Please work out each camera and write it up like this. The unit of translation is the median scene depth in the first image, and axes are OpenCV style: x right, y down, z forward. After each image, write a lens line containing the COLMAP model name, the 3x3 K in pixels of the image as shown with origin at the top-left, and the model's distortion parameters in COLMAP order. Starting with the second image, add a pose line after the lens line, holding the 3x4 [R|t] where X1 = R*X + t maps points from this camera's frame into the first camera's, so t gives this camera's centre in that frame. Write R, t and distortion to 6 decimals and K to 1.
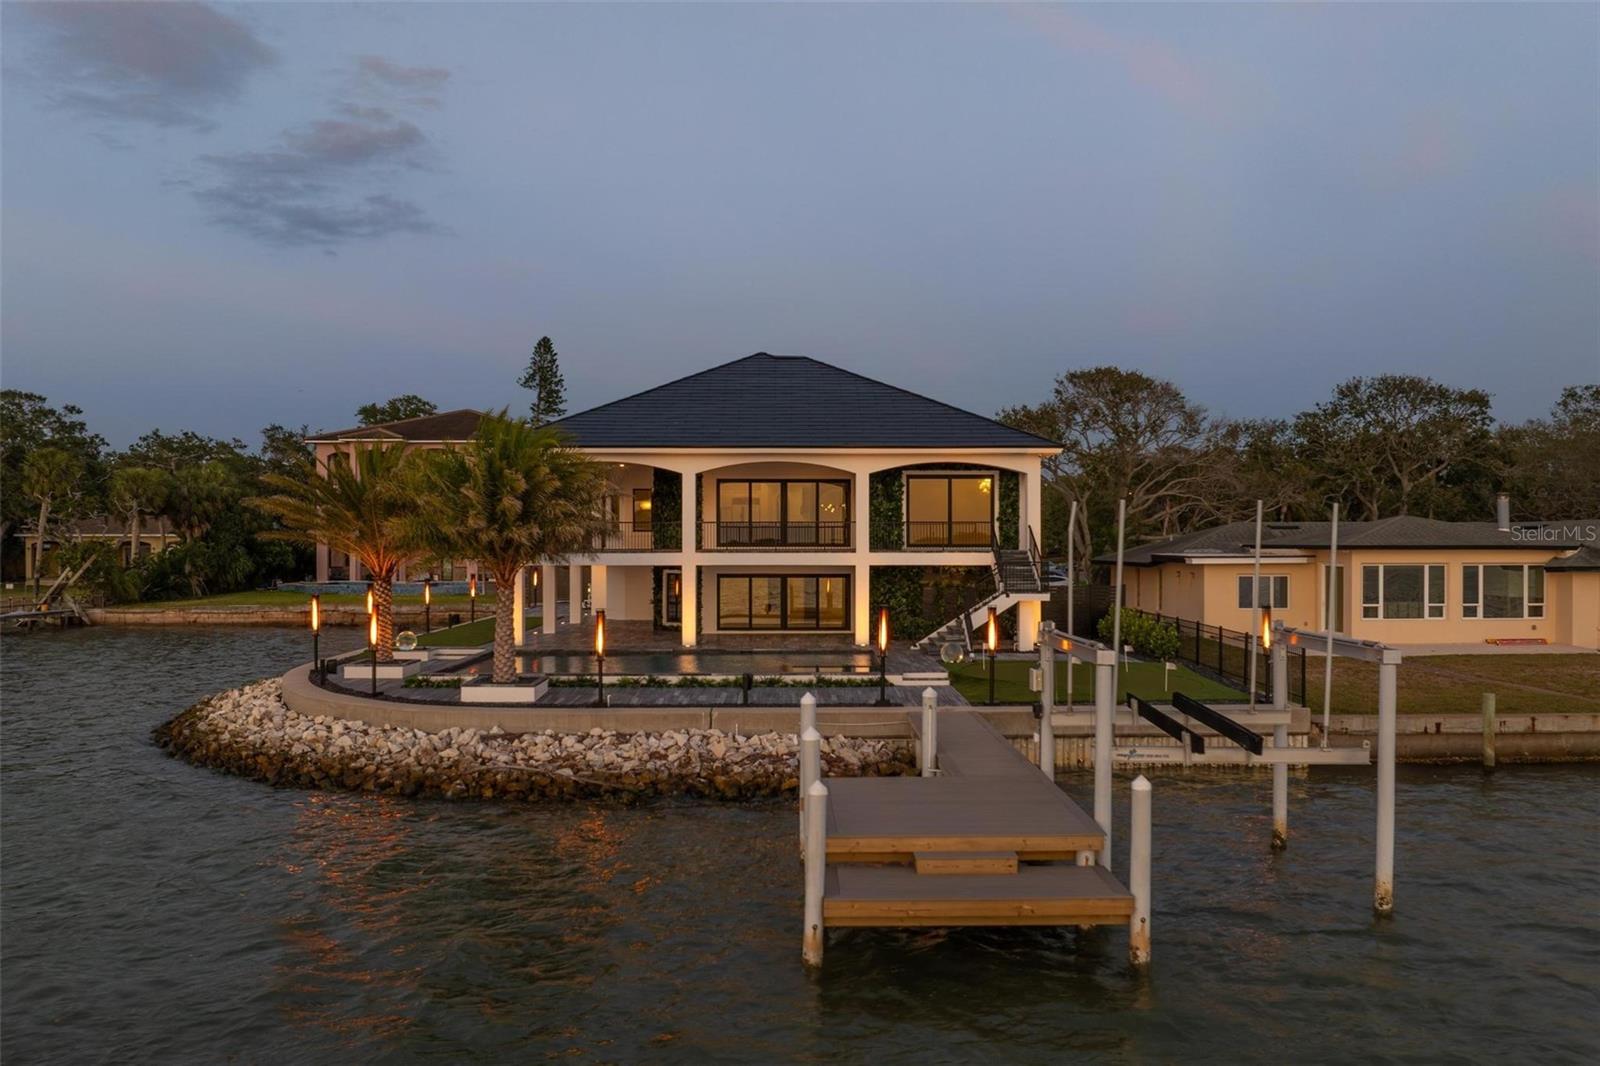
lens RADIAL K [[1227.9, 0, 810.8], [0, 1227.9, 558.8], [0, 0, 1]] dist [-0.029178, -0.026747]
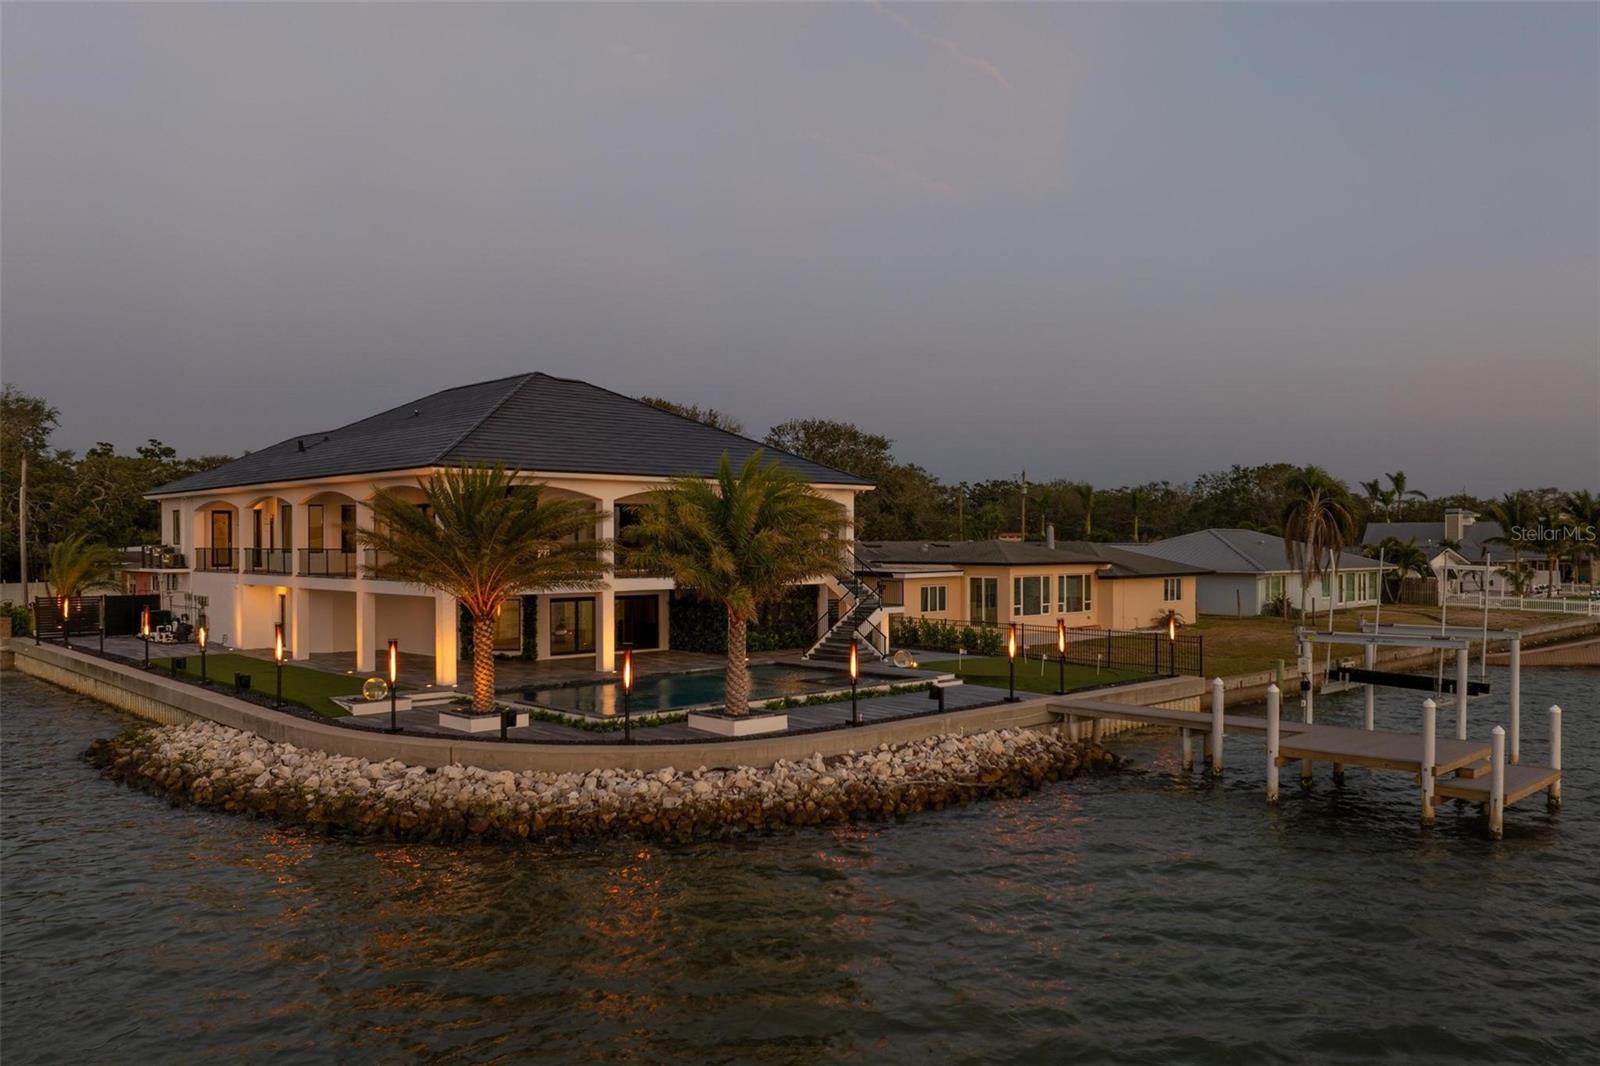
lens RADIAL K [[1227.9, 0, 805.5], [0, 1227.9, 542.8], [0, 0, 1]] dist [-0.029178, -0.026747]
pose [[0.736200, -0.001255, 0.676763, -0.644772], [0.010120, 0.999907, -0.009154, -0.023044], [-0.676689, 0.013588, 0.736144, 0.147317]]
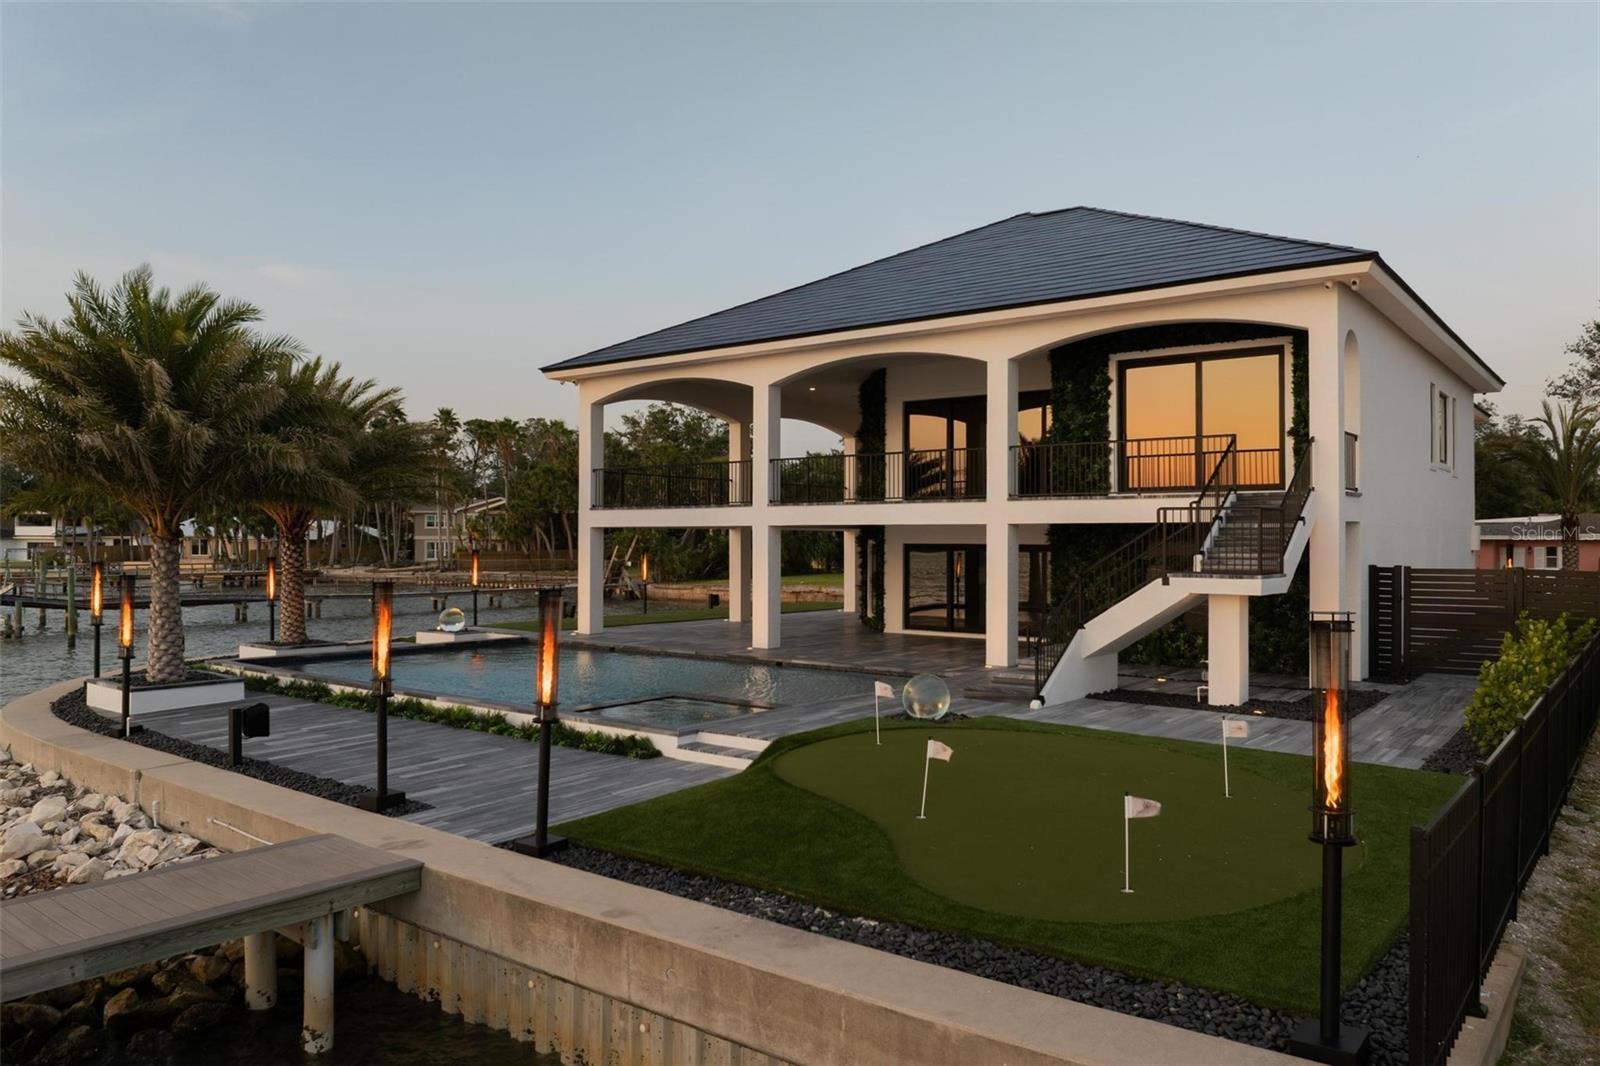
lens RADIAL K [[1130.0, 0, 805.1], [0, 1130.0, 527.5], [0, 0, 1]] dist [-0.029332, -0.017584]
pose [[0.777720, -0.005293, -0.628588, 0.291938], [-0.009973, 0.999735, -0.020758, 0.018238], [0.628531, 0.022413, 0.777461, 0.531865]]
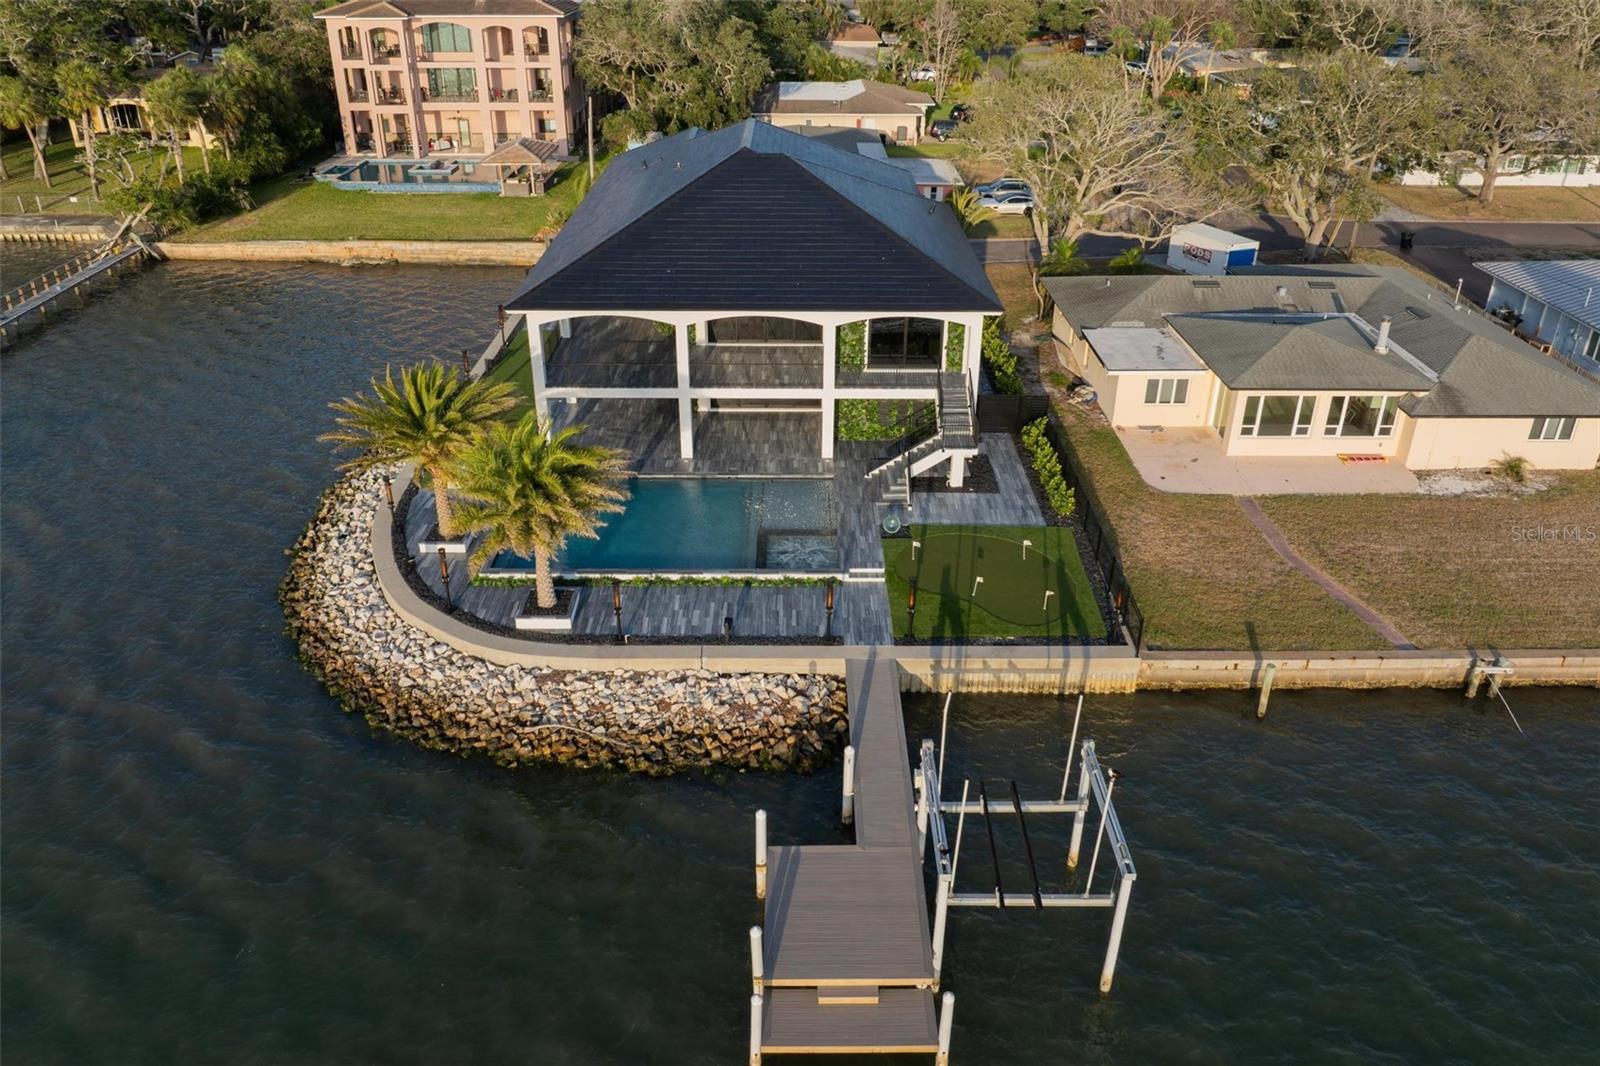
lens RADIAL K [[1130.0, 0, 811.5], [0, 1130.0, 462.7], [0, 0, 1]] dist [-0.029332, -0.017584]
pose [[0.999944, 0.010426, -0.001642, 0.027165], [-0.008695, 0.901967, 0.431718, -0.407712], [0.005982, -0.431679, 0.902007, -0.027326]]
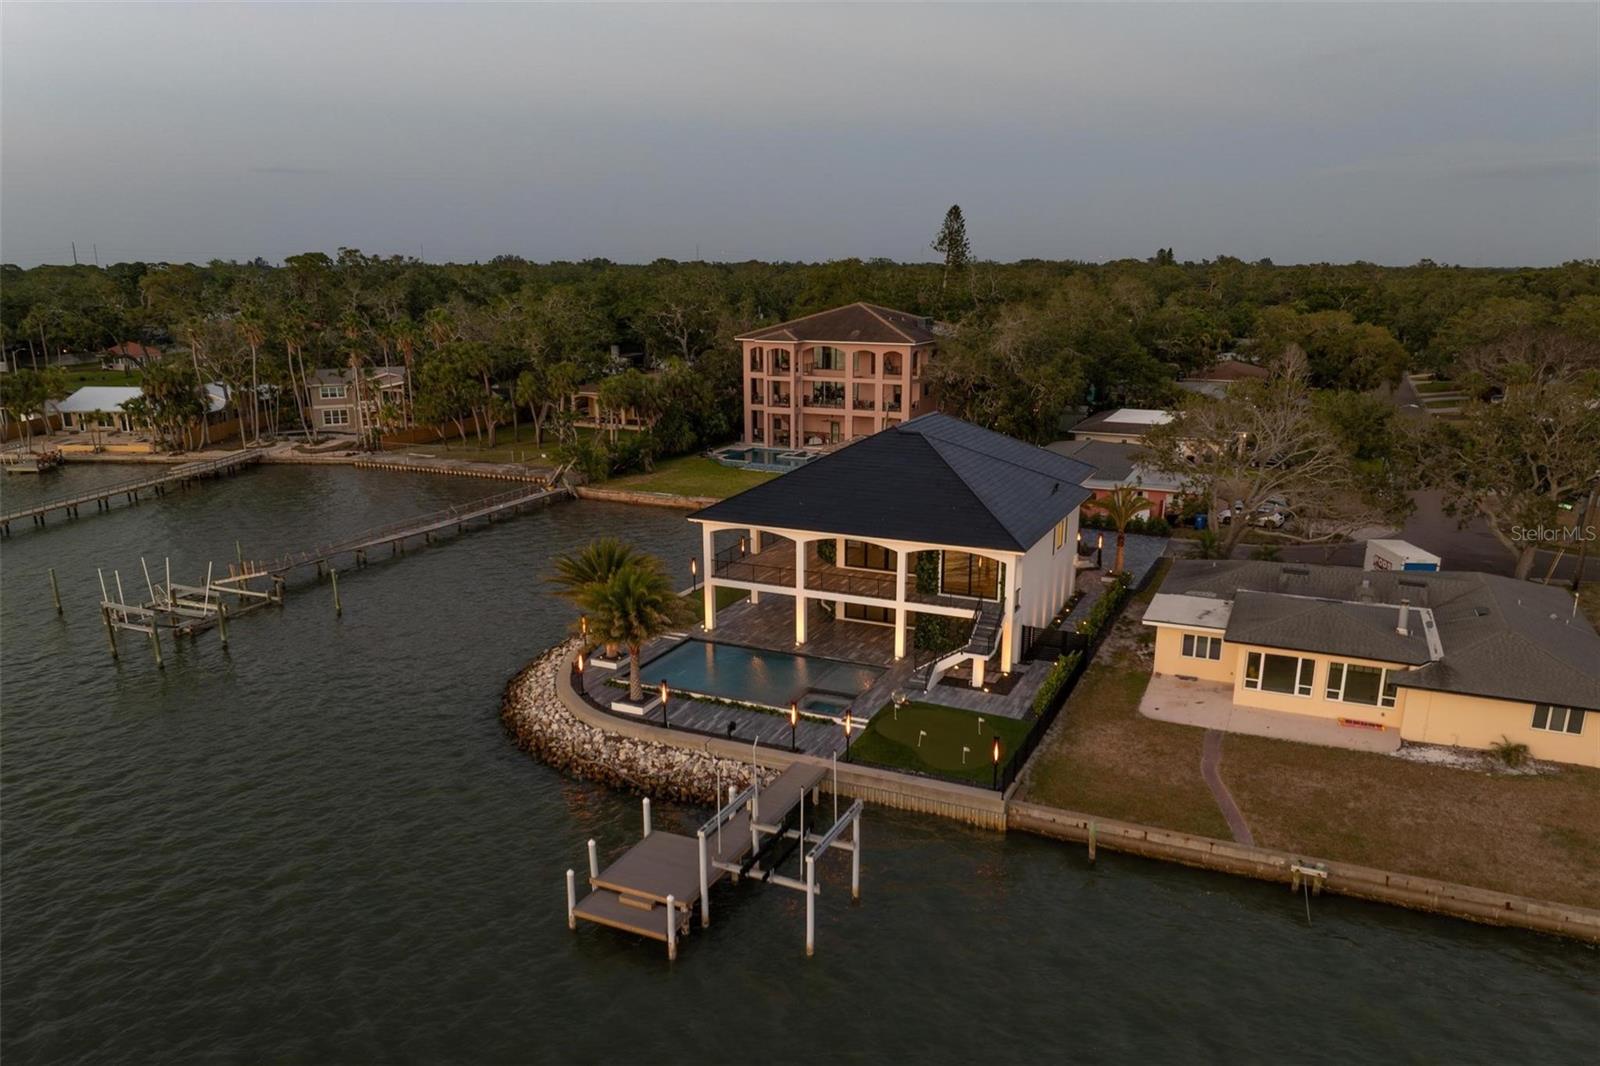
lens RADIAL K [[1130.0, 0, 807.0], [0, 1130.0, 591.3], [0, 0, 1]] dist [-0.029332, -0.017584]
pose [[0.900676, 0.119700, -0.417677, 0.524457], [-0.004027, 0.963561, 0.267459, -0.394304], [0.434472, -0.239212, 0.868339, -0.295788]]
